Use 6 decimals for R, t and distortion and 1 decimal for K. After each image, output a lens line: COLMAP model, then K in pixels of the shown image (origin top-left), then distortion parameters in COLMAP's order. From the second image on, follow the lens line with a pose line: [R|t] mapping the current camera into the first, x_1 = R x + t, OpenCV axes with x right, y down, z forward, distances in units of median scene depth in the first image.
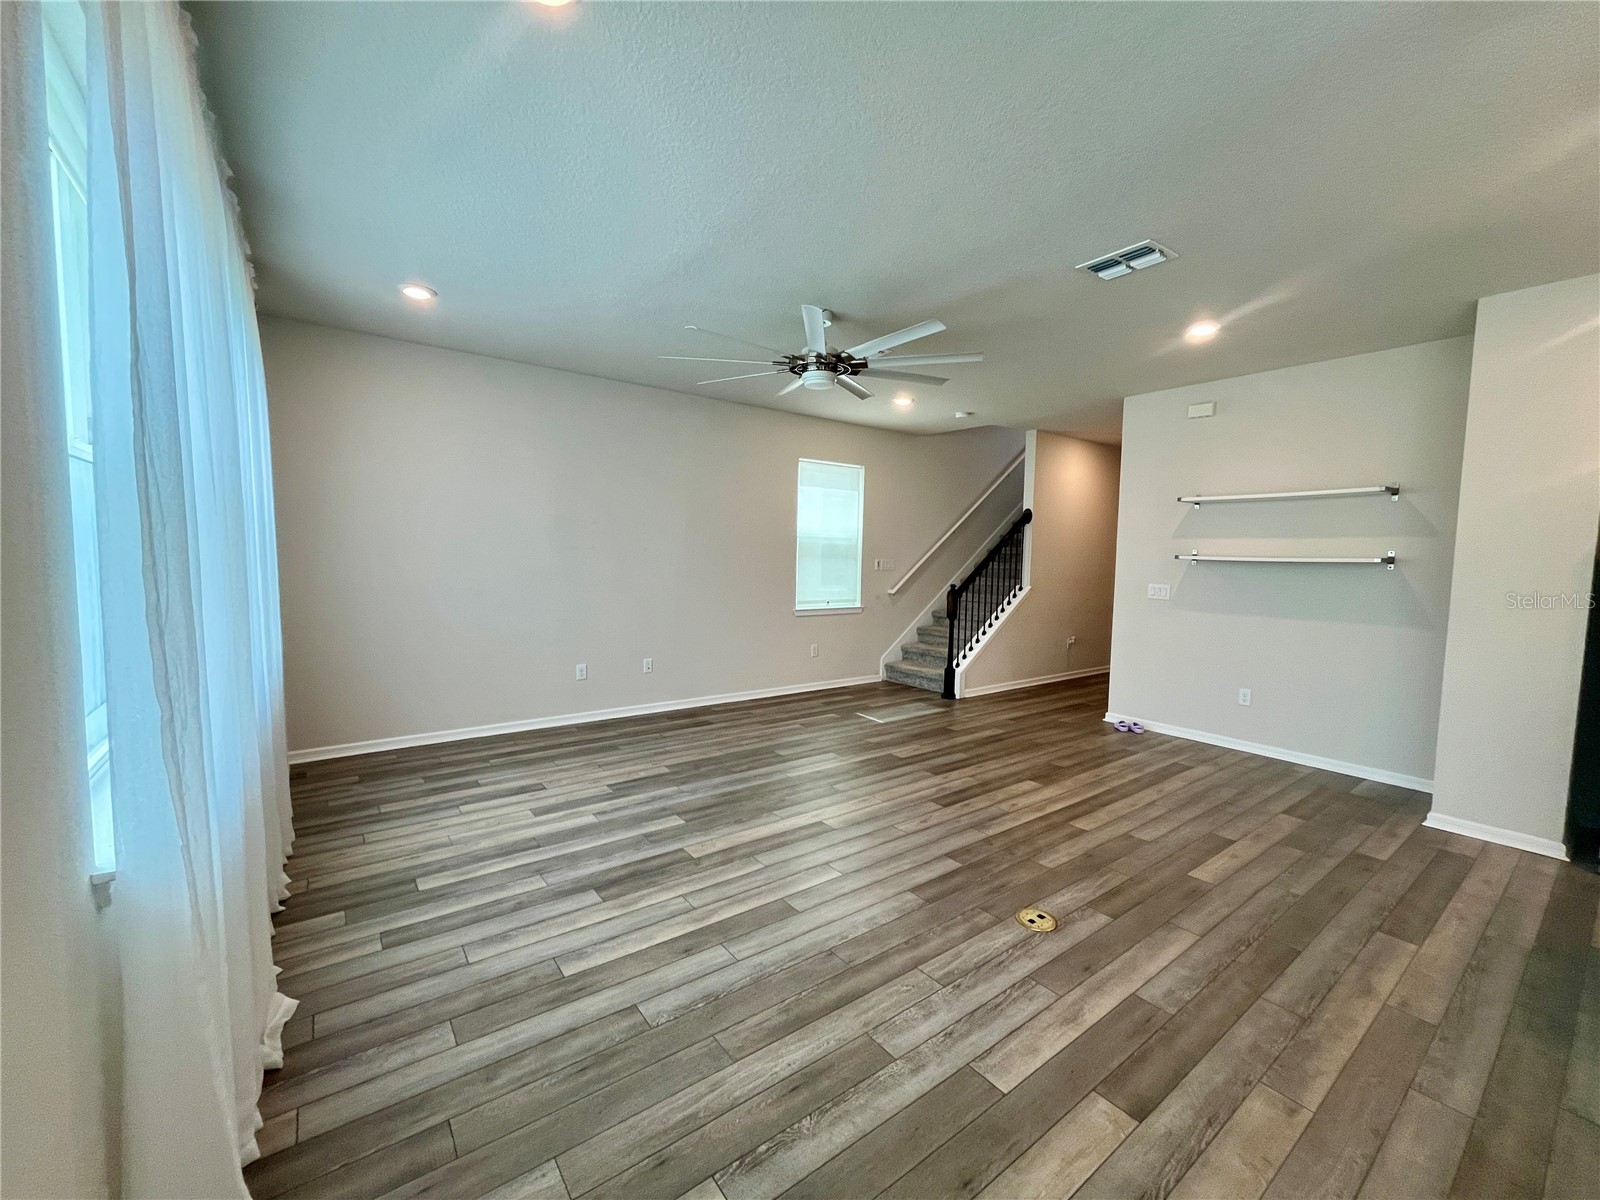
lens RADIAL K [[646.7, 0, 799.3], [0, 646.7, 602.0], [0, 0, 1]] dist [-0.002206, -0.000511]
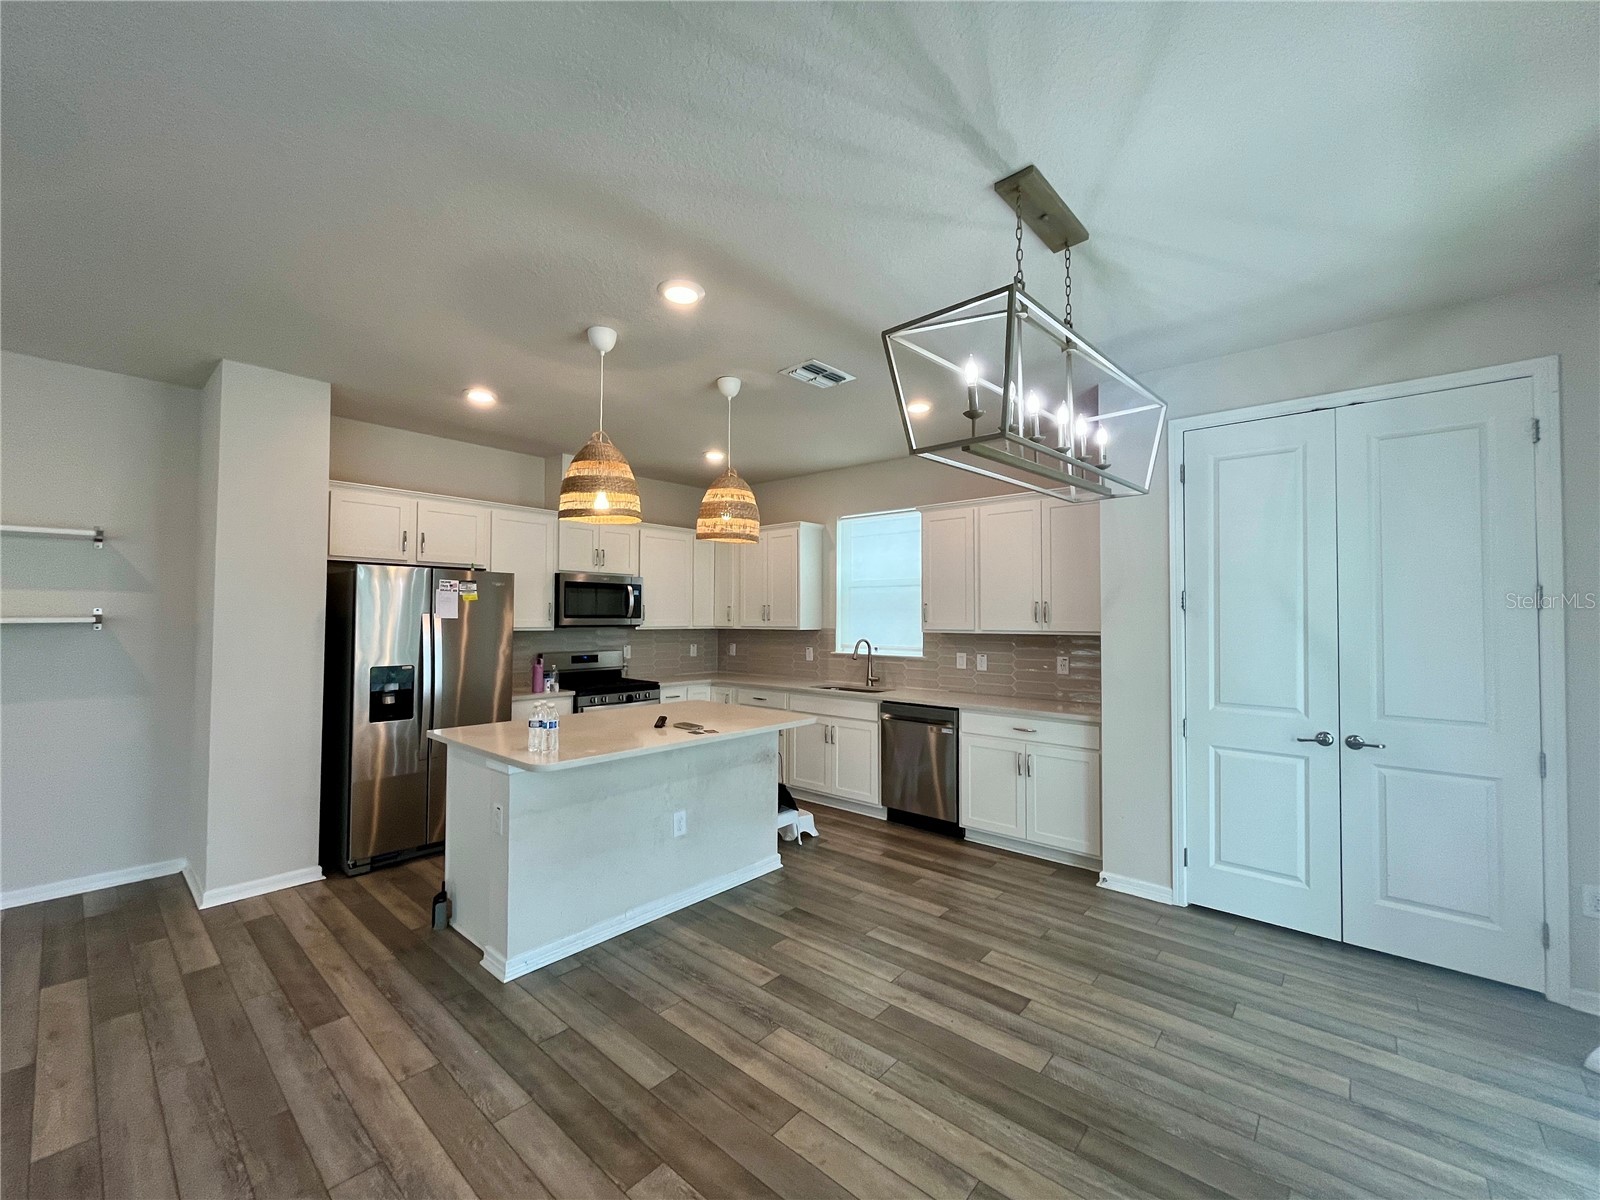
lens RADIAL K [[646.7, 0, 799.3], [0, 646.7, 602.0], [0, 0, 1]] dist [-0.002206, -0.000511]
pose [[-0.208676, 0.006503, 0.977963, -0.105383], [0.062949, 0.997994, 0.006796, -0.042000], [-0.975957, 0.062979, -0.208667, 0.342803]]
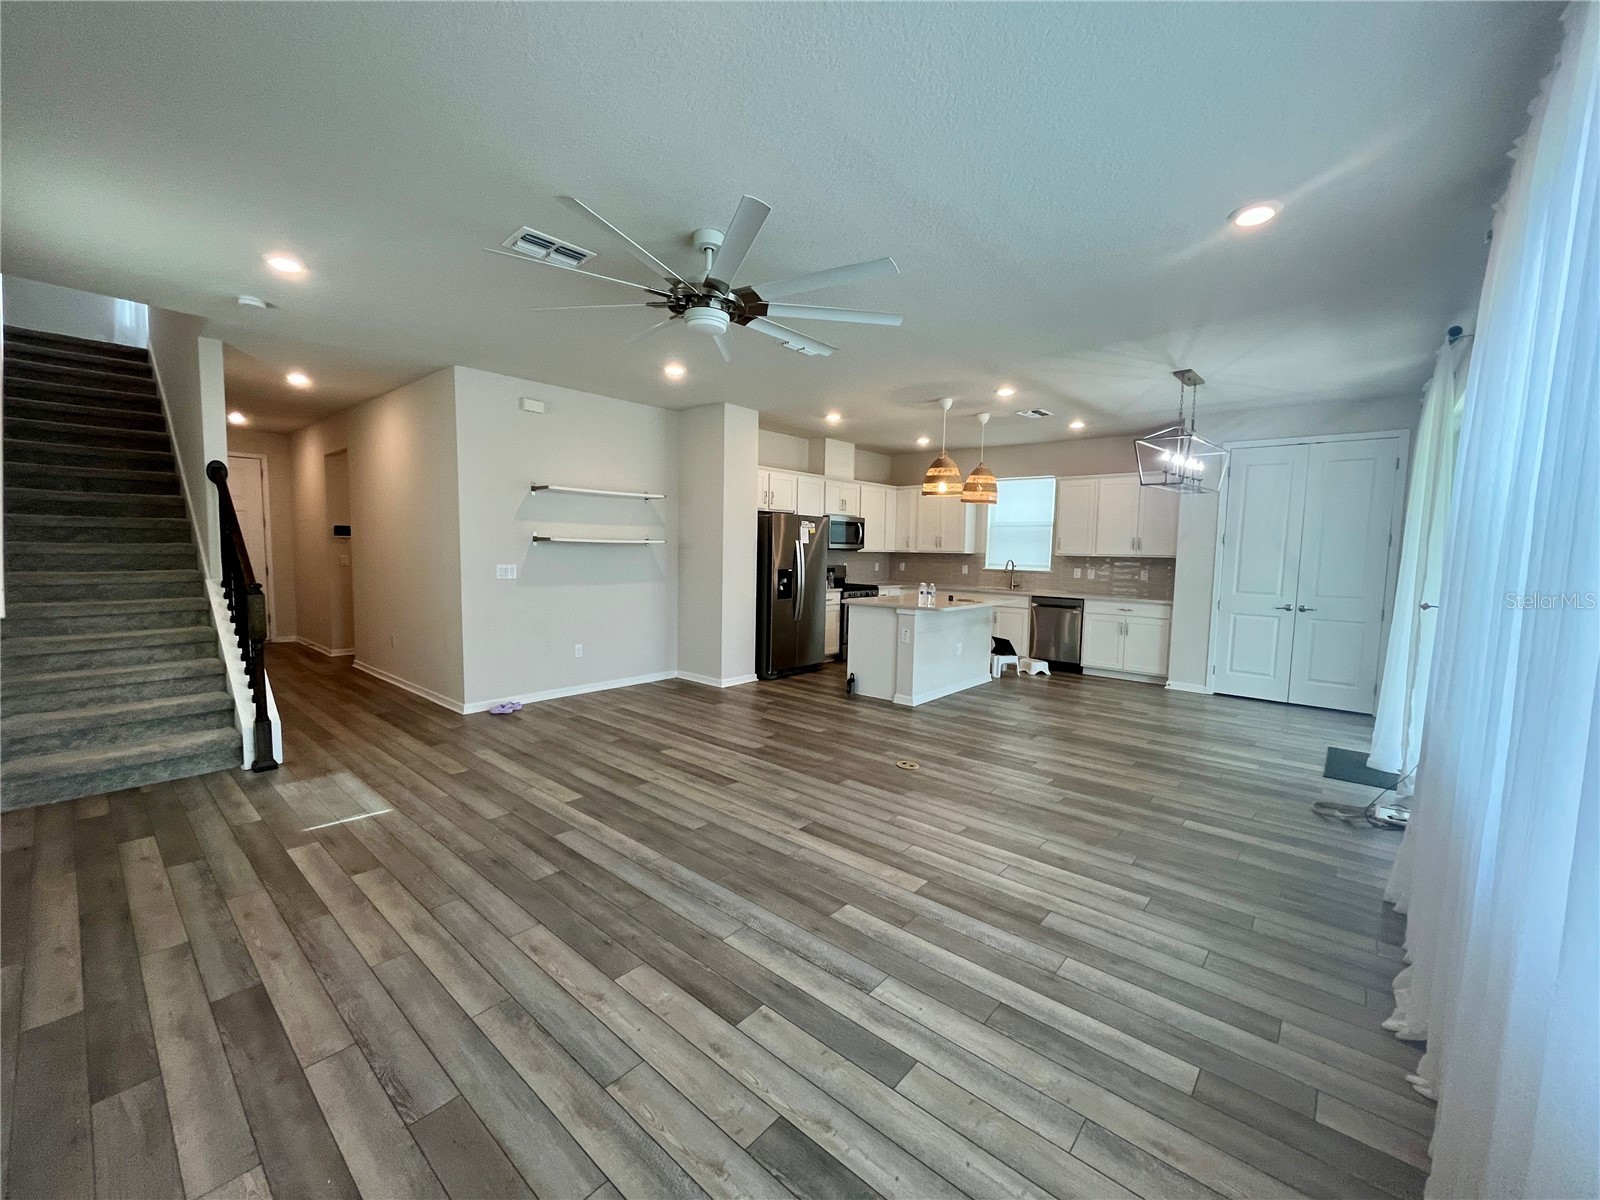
lens RADIAL K [[646.7, 0, 799.3], [0, 646.7, 602.0], [0, 0, 1]] dist [-0.002206, -0.000511]
pose [[-0.208755, -0.105513, 0.972259, -0.850965], [0.049879, 0.991720, 0.118335, -0.103578], [-0.976695, 0.073198, -0.201764, 1.161393]]
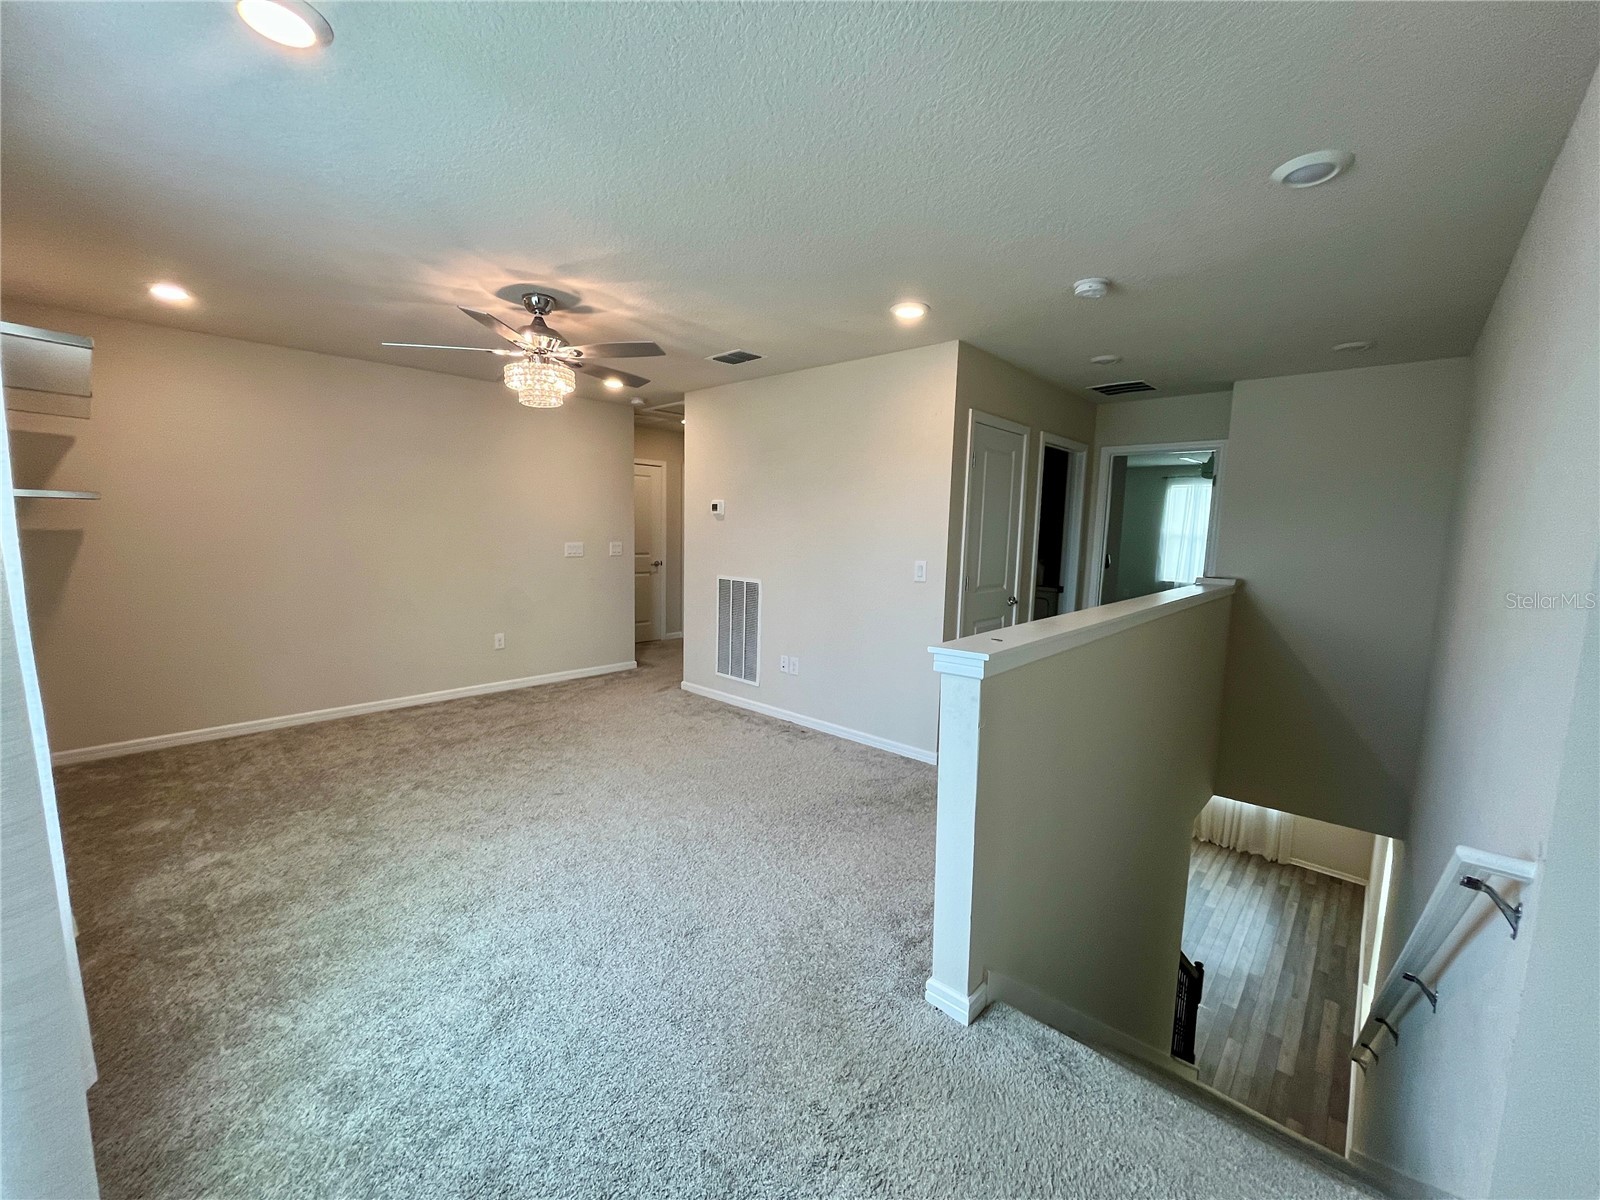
lens RADIAL K [[646.7, 0, 799.3], [0, 646.7, 602.0], [0, 0, 1]] dist [-0.002206, -0.000511]
pose [[-0.981250, -0.016778, -0.192008, 1.689990], [-0.053069, 0.981217, 0.185464, -1.133059], [0.185290, 0.192176, -0.963709, 3.000879]]
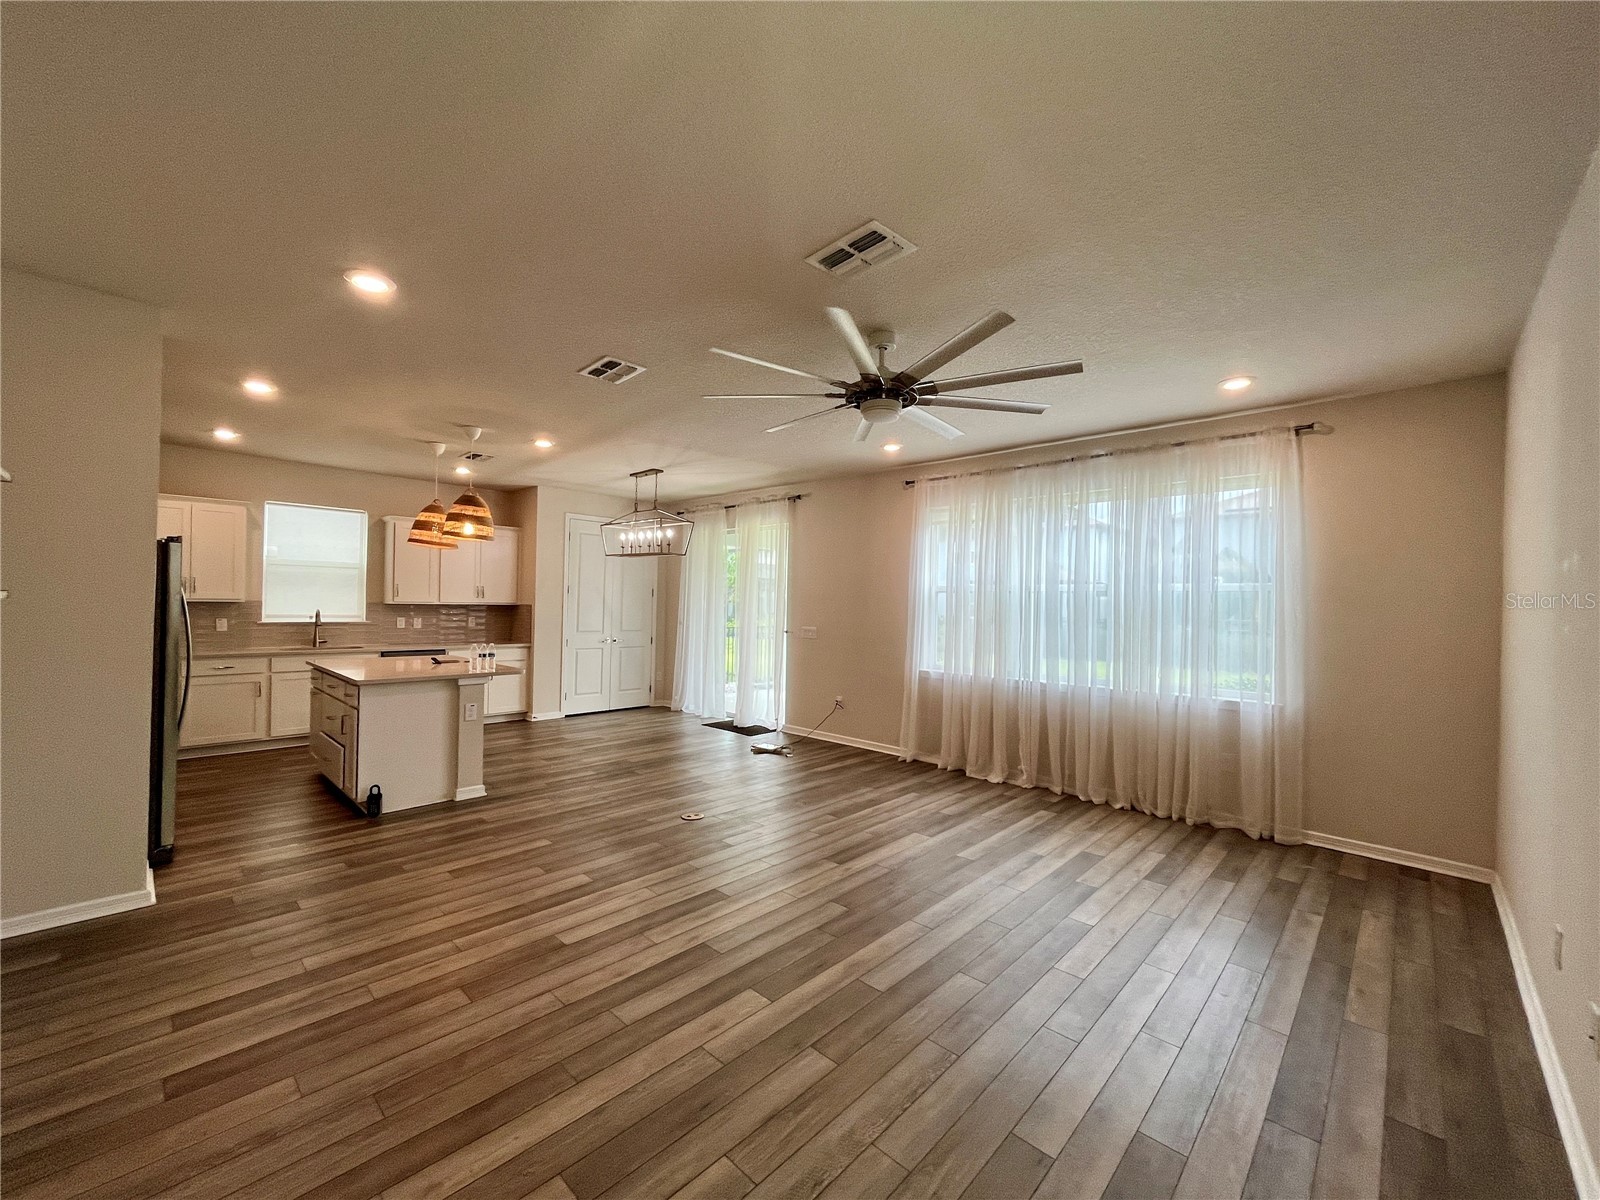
lens RADIAL K [[646.7, 0, 799.3], [0, 646.7, 602.0], [0, 0, 1]] dist [-0.002206, -0.000511]
pose [[-0.984970, -0.038845, -0.168303, 0.293323], [-0.050995, 0.996349, 0.068477, -0.158215], [0.165028, 0.076030, -0.983354, 1.989882]]
